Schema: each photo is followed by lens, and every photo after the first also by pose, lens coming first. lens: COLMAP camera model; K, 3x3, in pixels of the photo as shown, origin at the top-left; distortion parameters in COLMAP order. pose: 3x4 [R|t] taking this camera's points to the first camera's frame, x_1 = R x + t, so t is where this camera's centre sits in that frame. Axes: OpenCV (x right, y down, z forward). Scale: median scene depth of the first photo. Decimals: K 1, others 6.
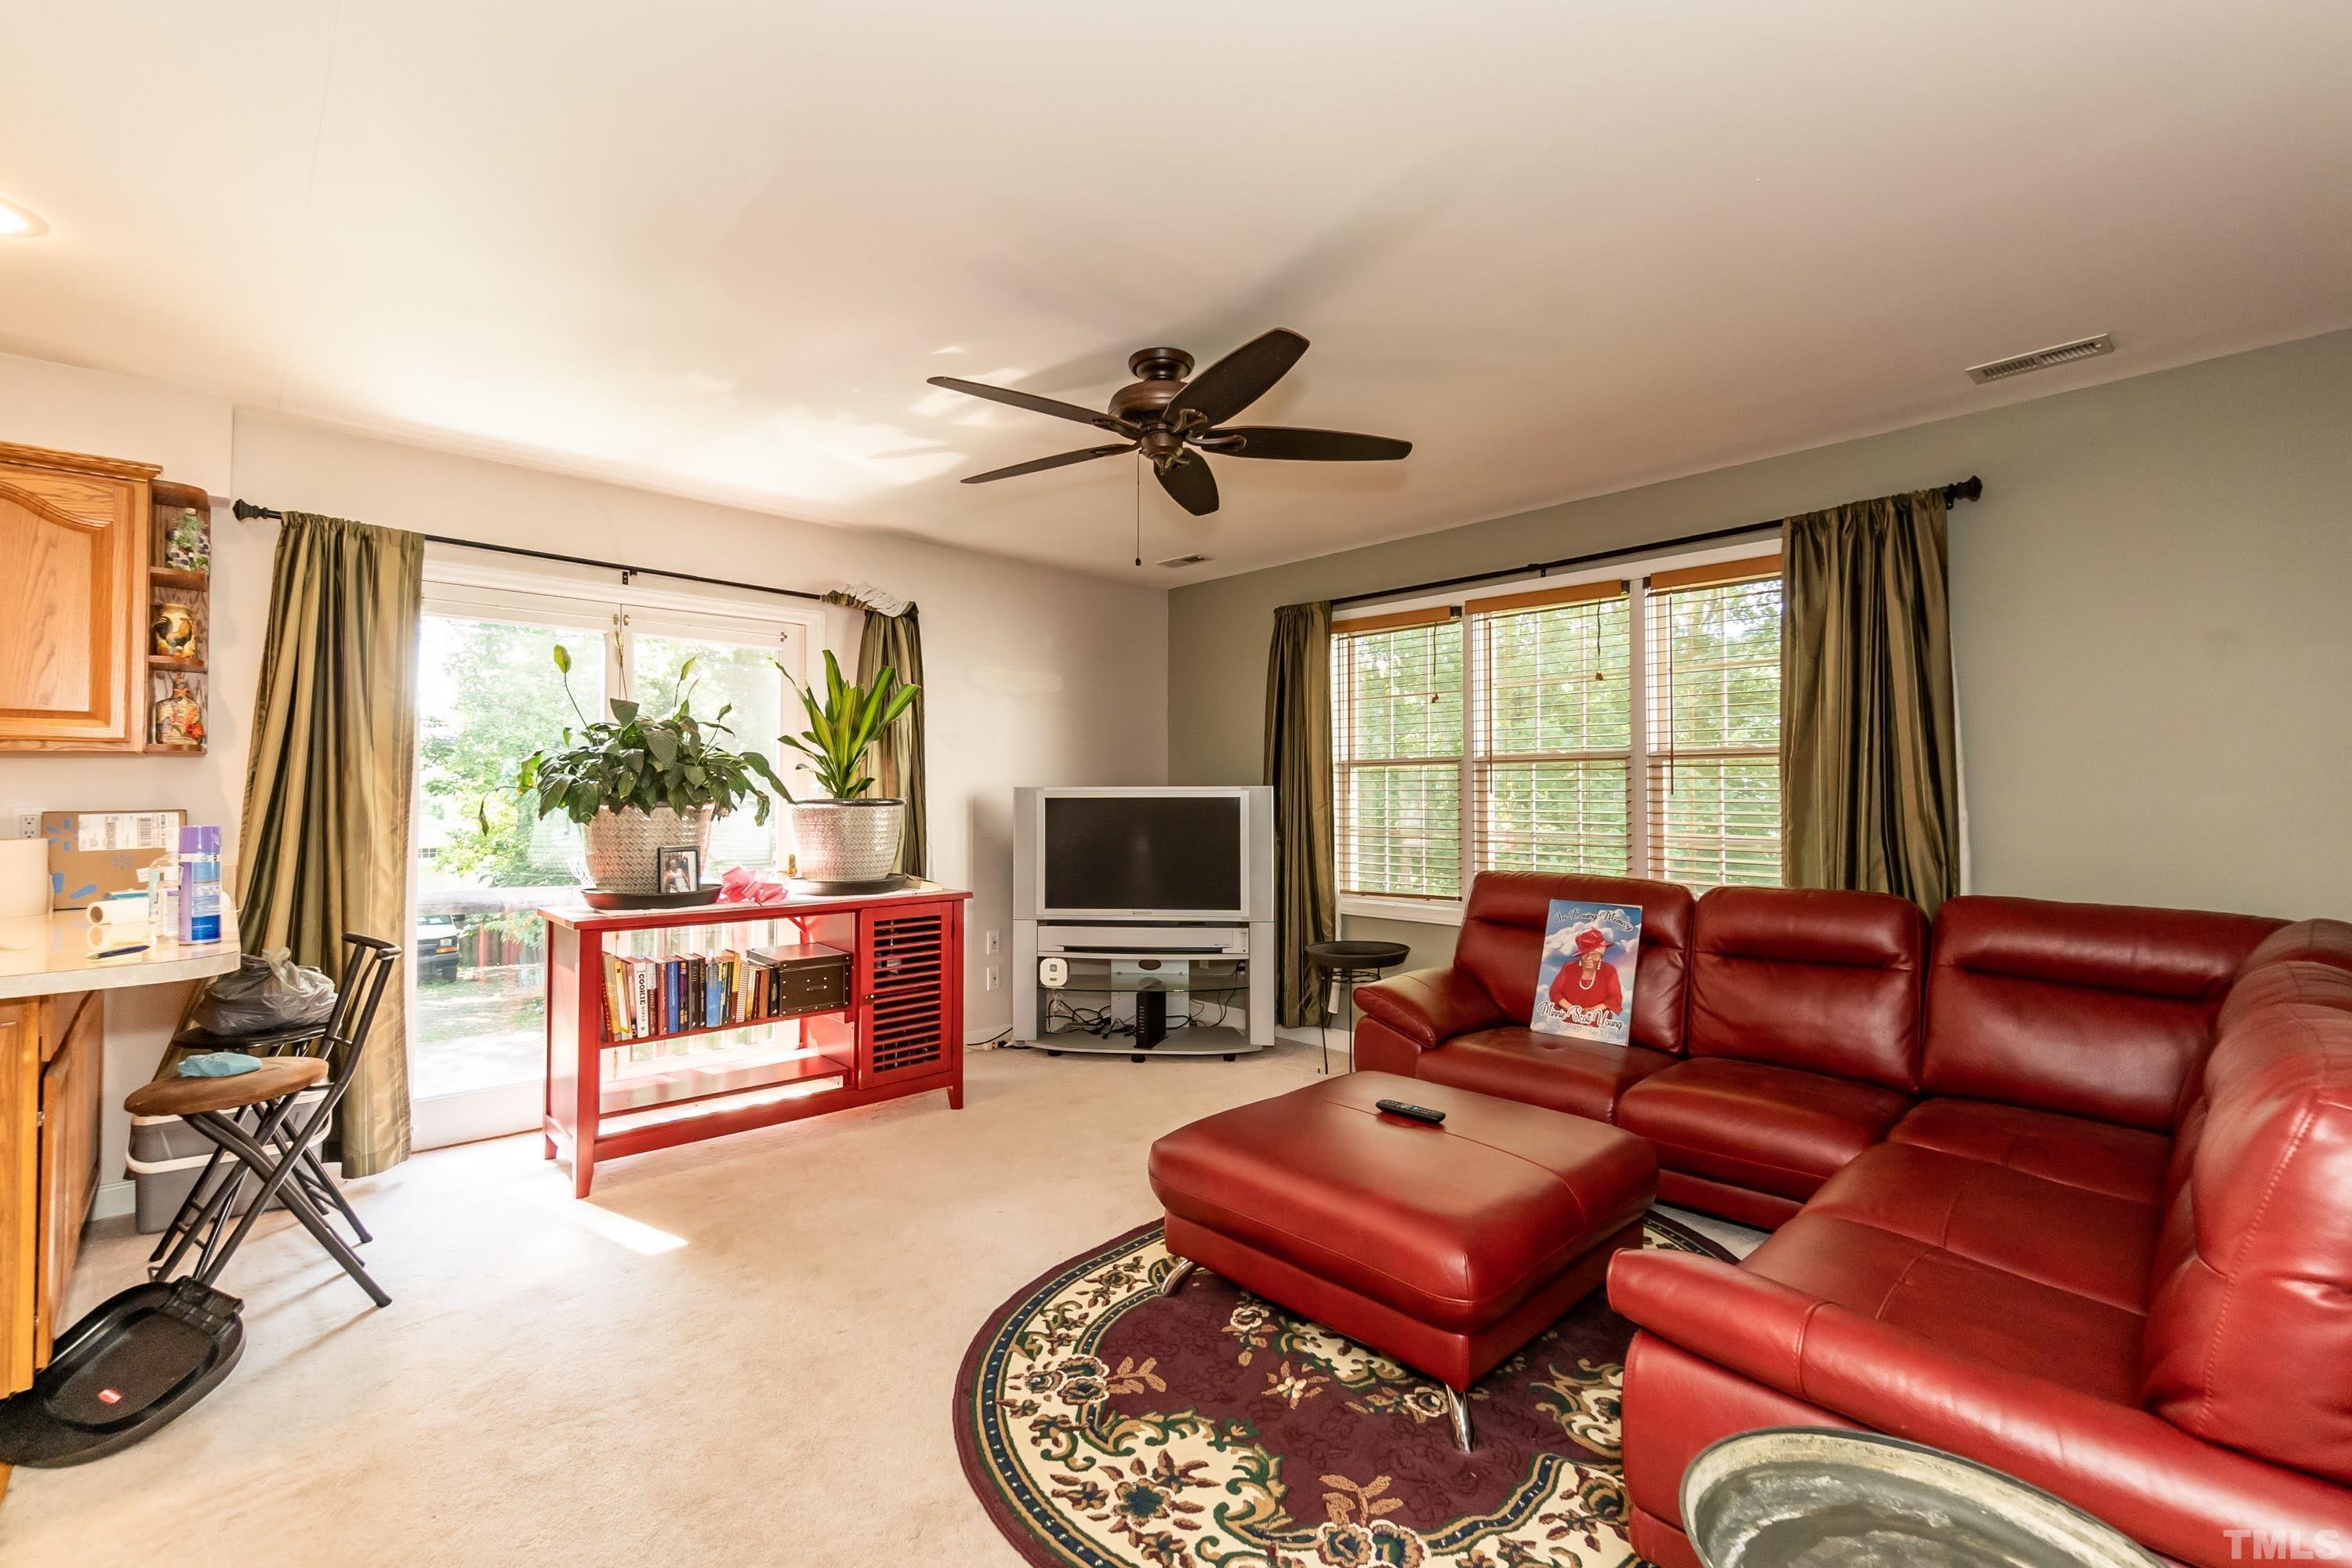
lens RADIAL K [[1023.3, 0, 1174.0], [0, 1023.3, 765.9], [0, 0, 1]] dist [-0.004372, -0.000261]
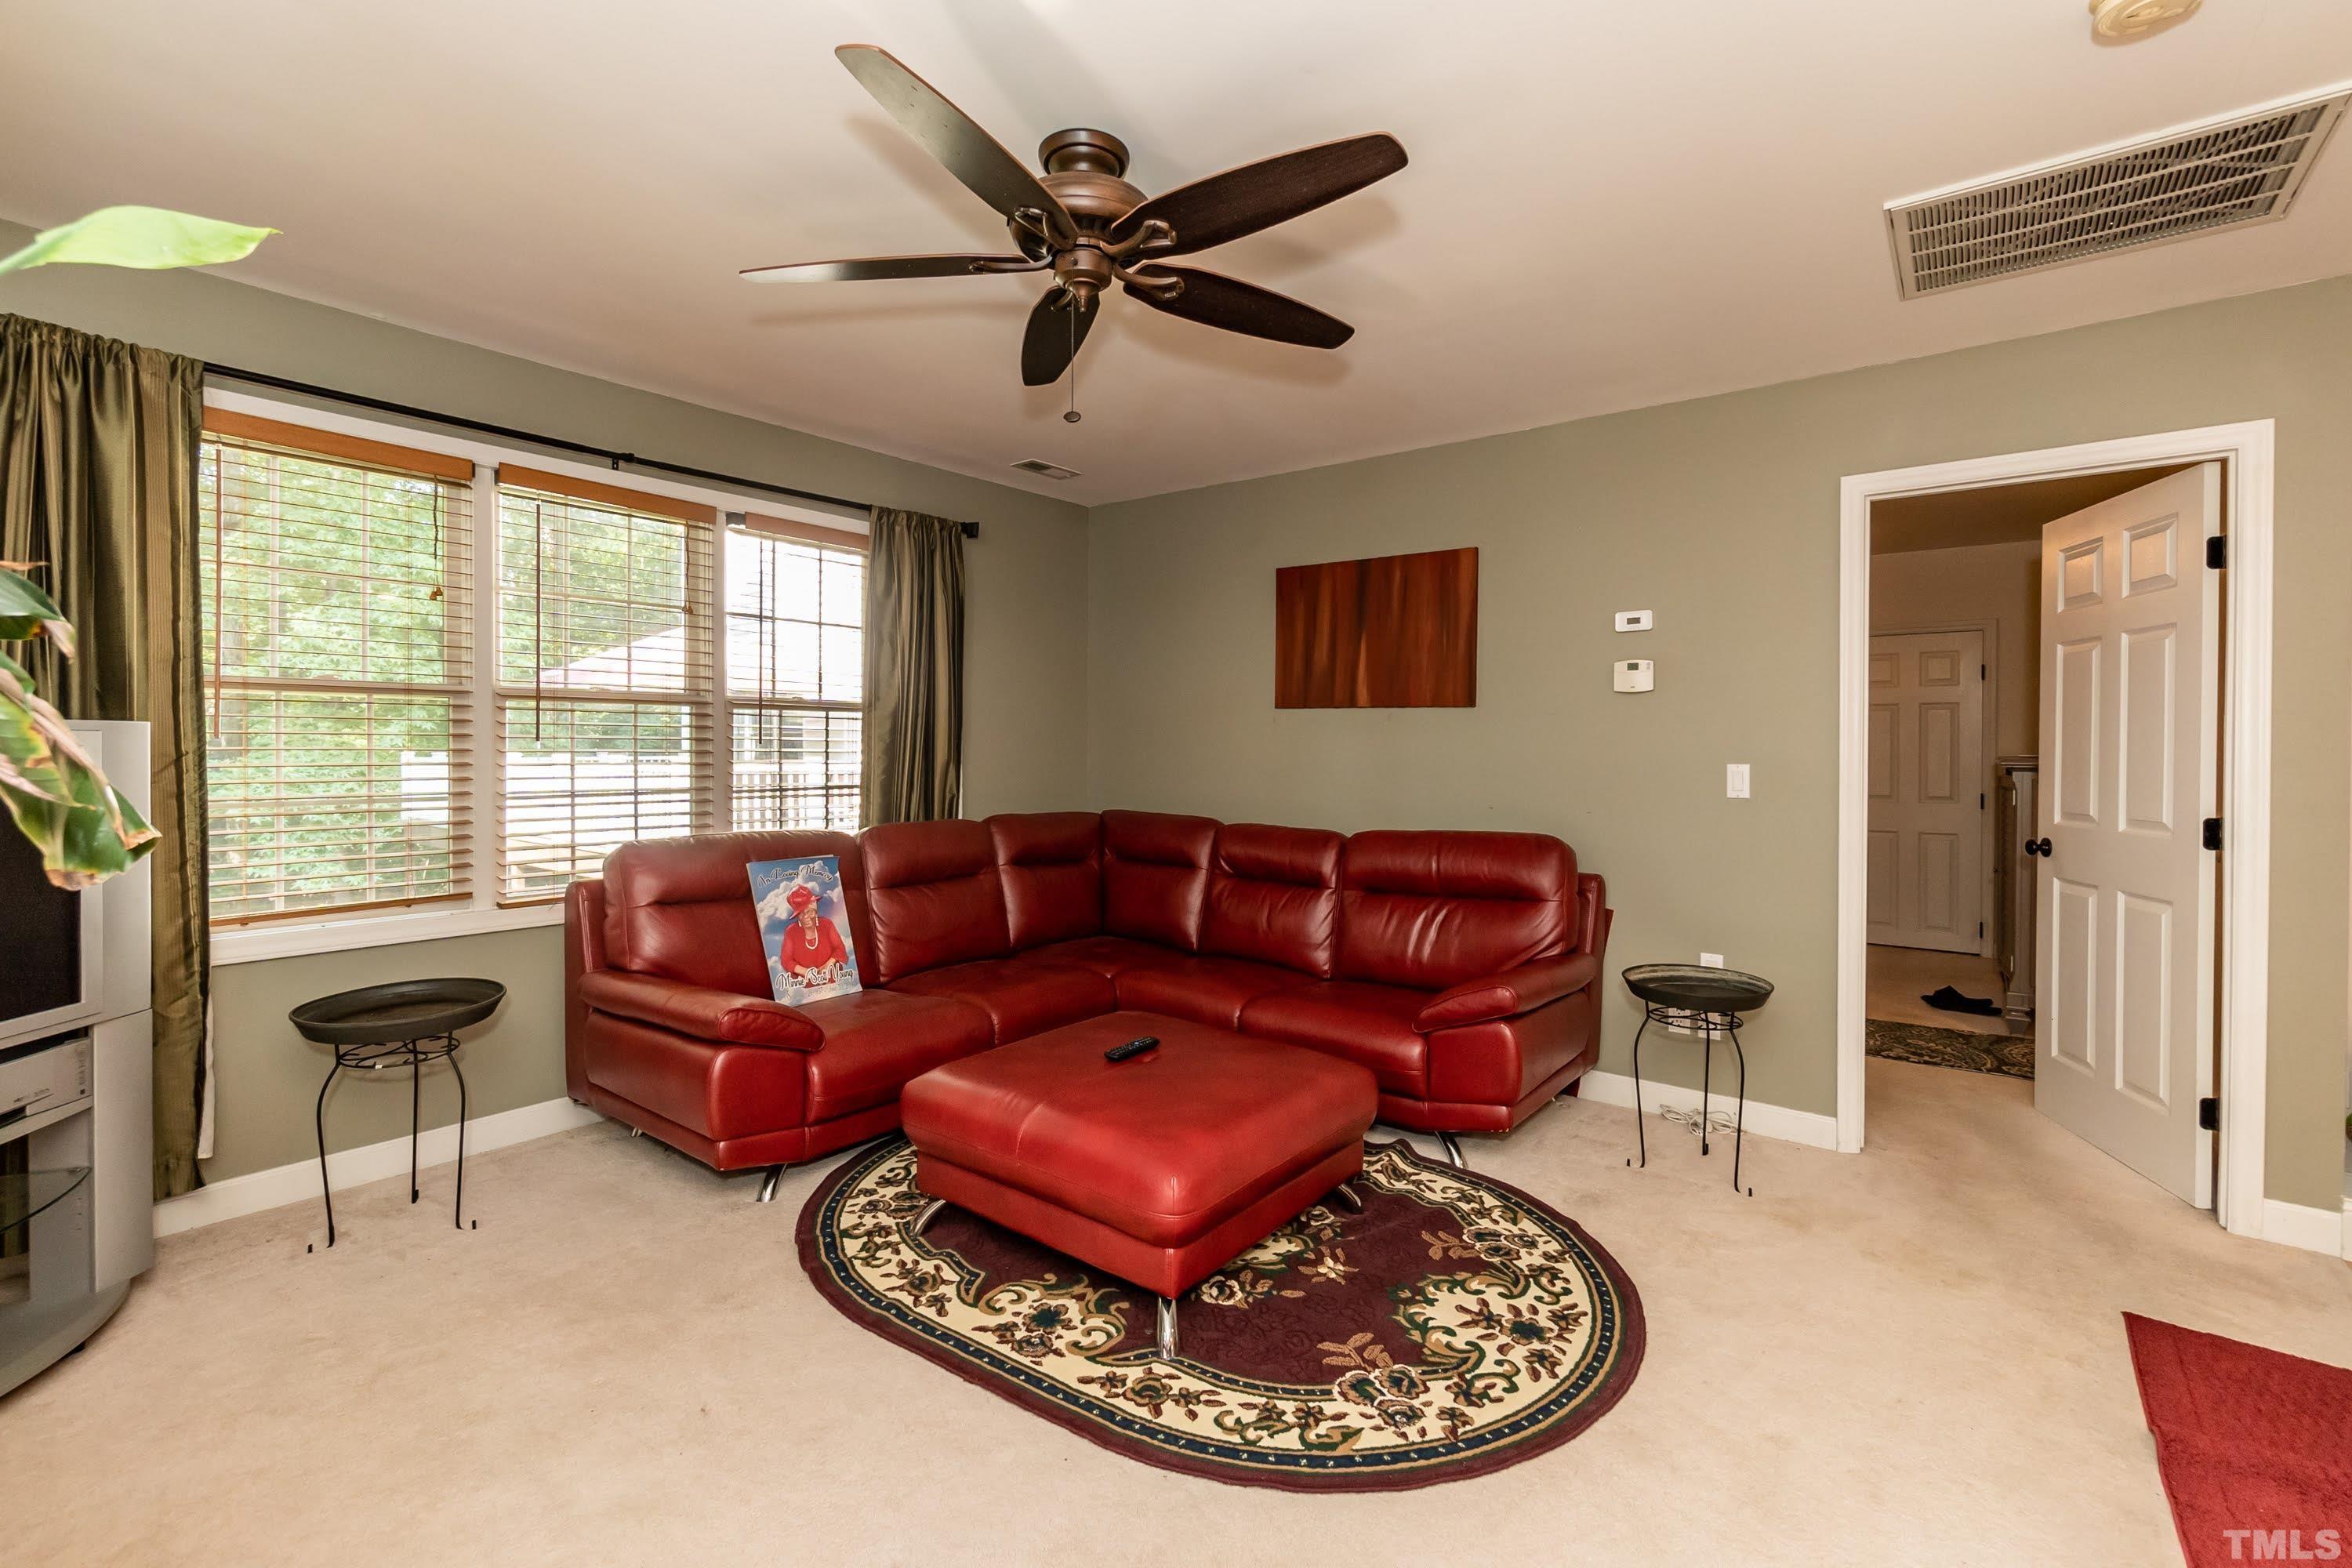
lens RADIAL K [[1030.5, 0, 1170.4], [0, 1030.5, 744.4], [0, 0, 1]] dist [-0.002886, -0.000085]
pose [[-0.150188, 0.001191, 0.988657, -0.791210], [-0.034977, 0.999367, -0.006517, 0.030504], [-0.988039, -0.035559, -0.150051, 1.091450]]
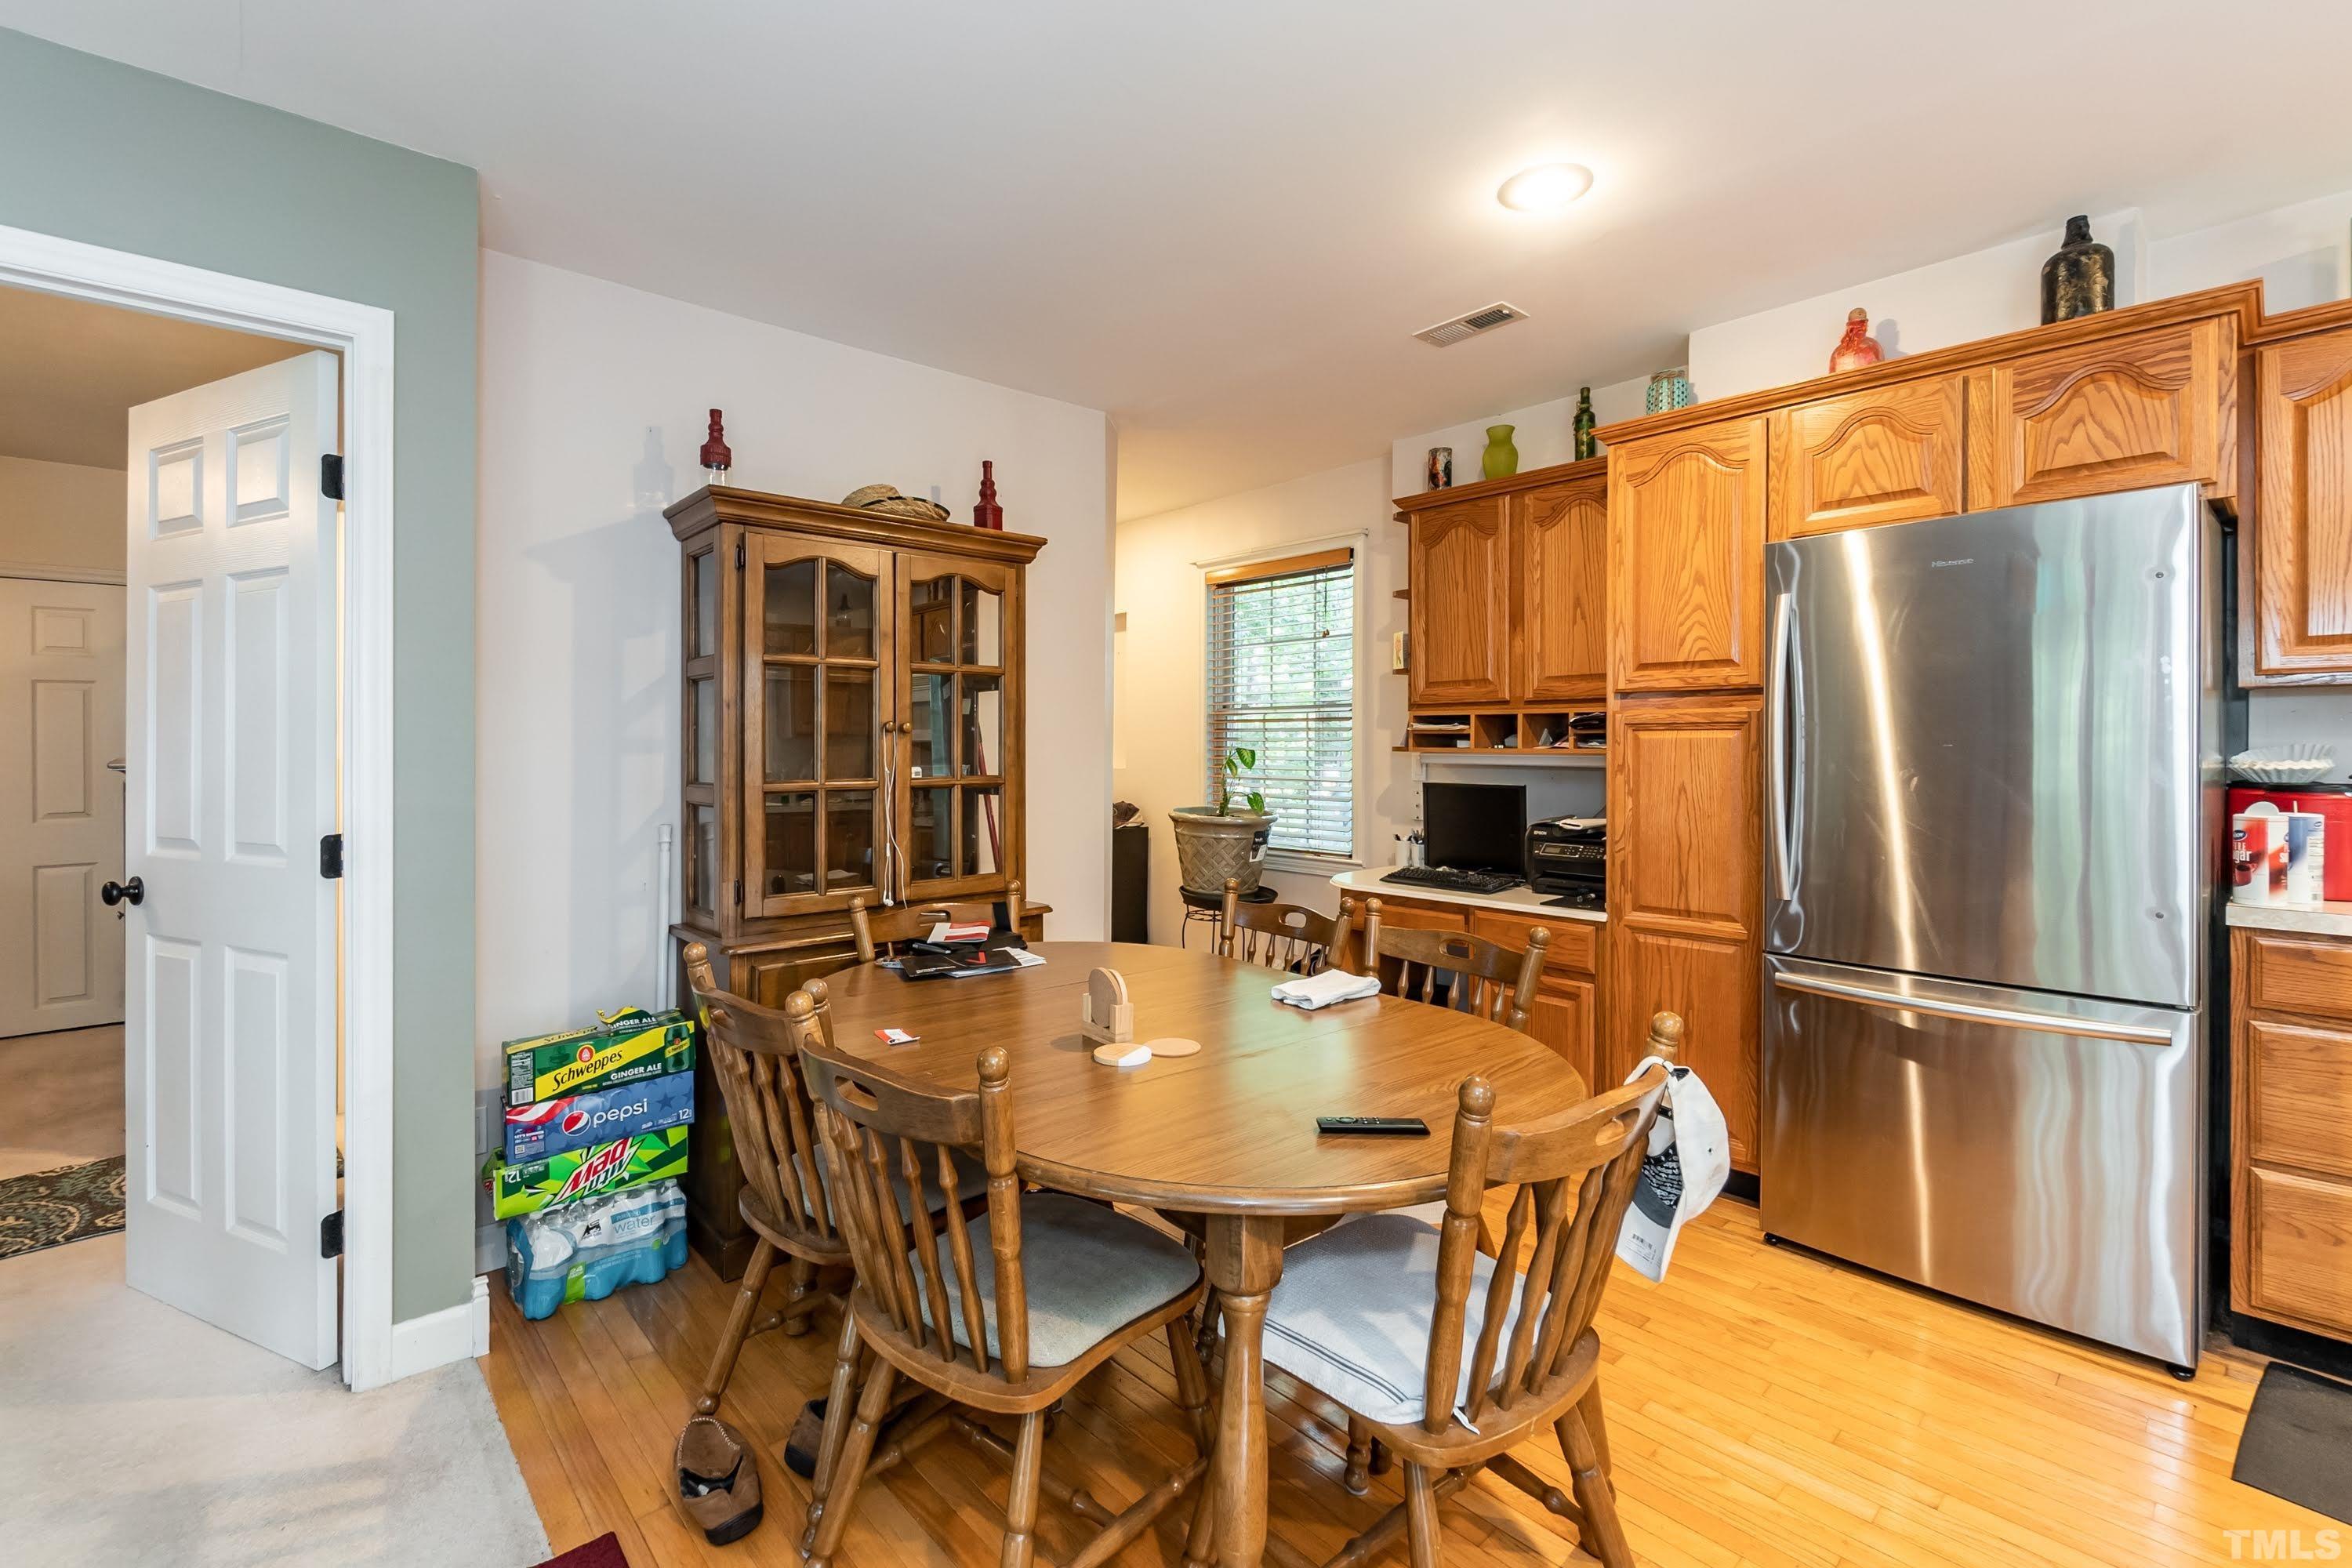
lens RADIAL K [[1030.5, 0, 1170.4], [0, 1030.5, 744.4], [0, 0, 1]] dist [-0.002886, -0.000085]
pose [[-0.999635, 0.004101, 0.026698, -0.689593], [0.003333, 0.999581, -0.028738, 0.024294], [-0.026805, -0.028639, -0.999230, 0.886202]]
